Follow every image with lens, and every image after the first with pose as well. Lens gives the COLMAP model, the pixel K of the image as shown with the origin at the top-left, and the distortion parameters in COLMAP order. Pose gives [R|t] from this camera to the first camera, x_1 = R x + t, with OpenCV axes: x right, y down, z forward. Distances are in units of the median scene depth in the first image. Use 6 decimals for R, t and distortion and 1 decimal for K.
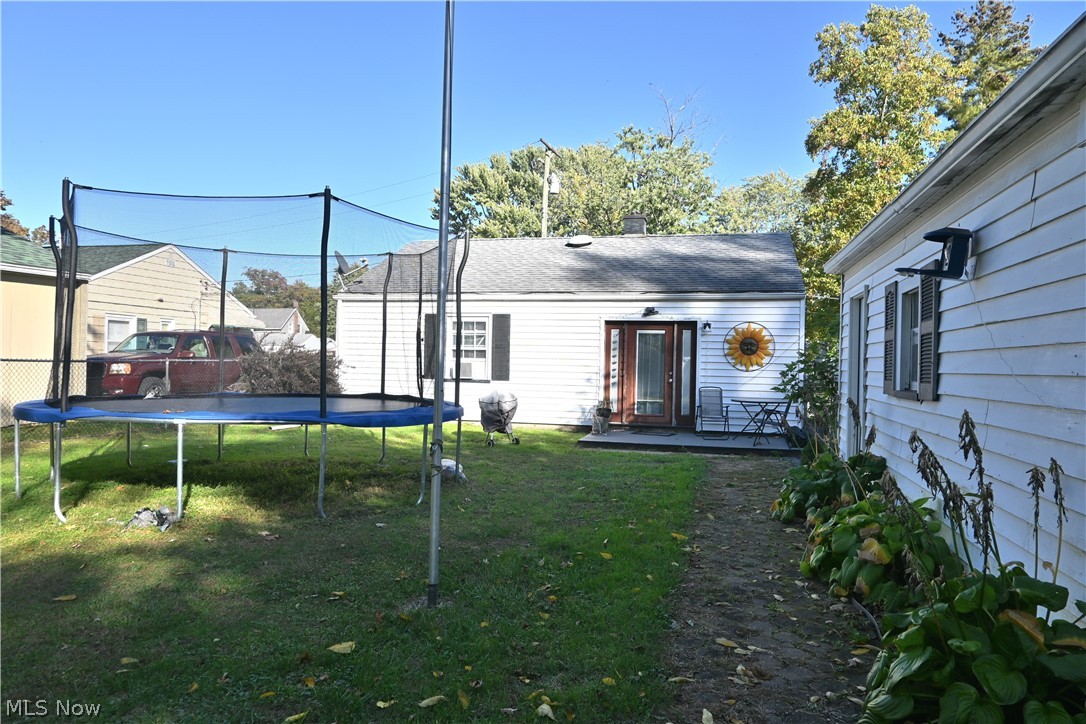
lens RADIAL K [[722.8, 0, 548.7], [0, 722.8, 362.7], [0, 0, 1]] dist [0.002740, 0.001242]
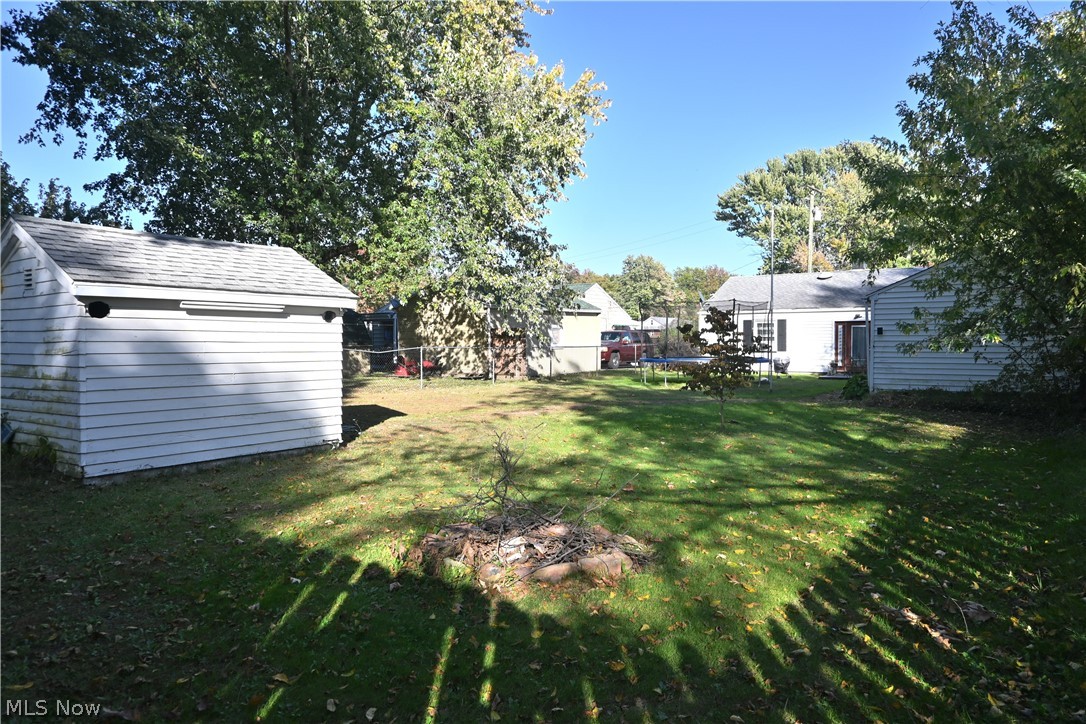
lens RADIAL K [[722.8, 0, 548.7], [0, 722.8, 362.7], [0, 0, 1]] dist [0.002740, 0.001242]
pose [[0.930576, -0.013479, -0.365850, 0.071419], [0.022501, 0.999539, 0.020406, -0.001190], [0.365406, -0.027222, 0.930450, -1.209155]]
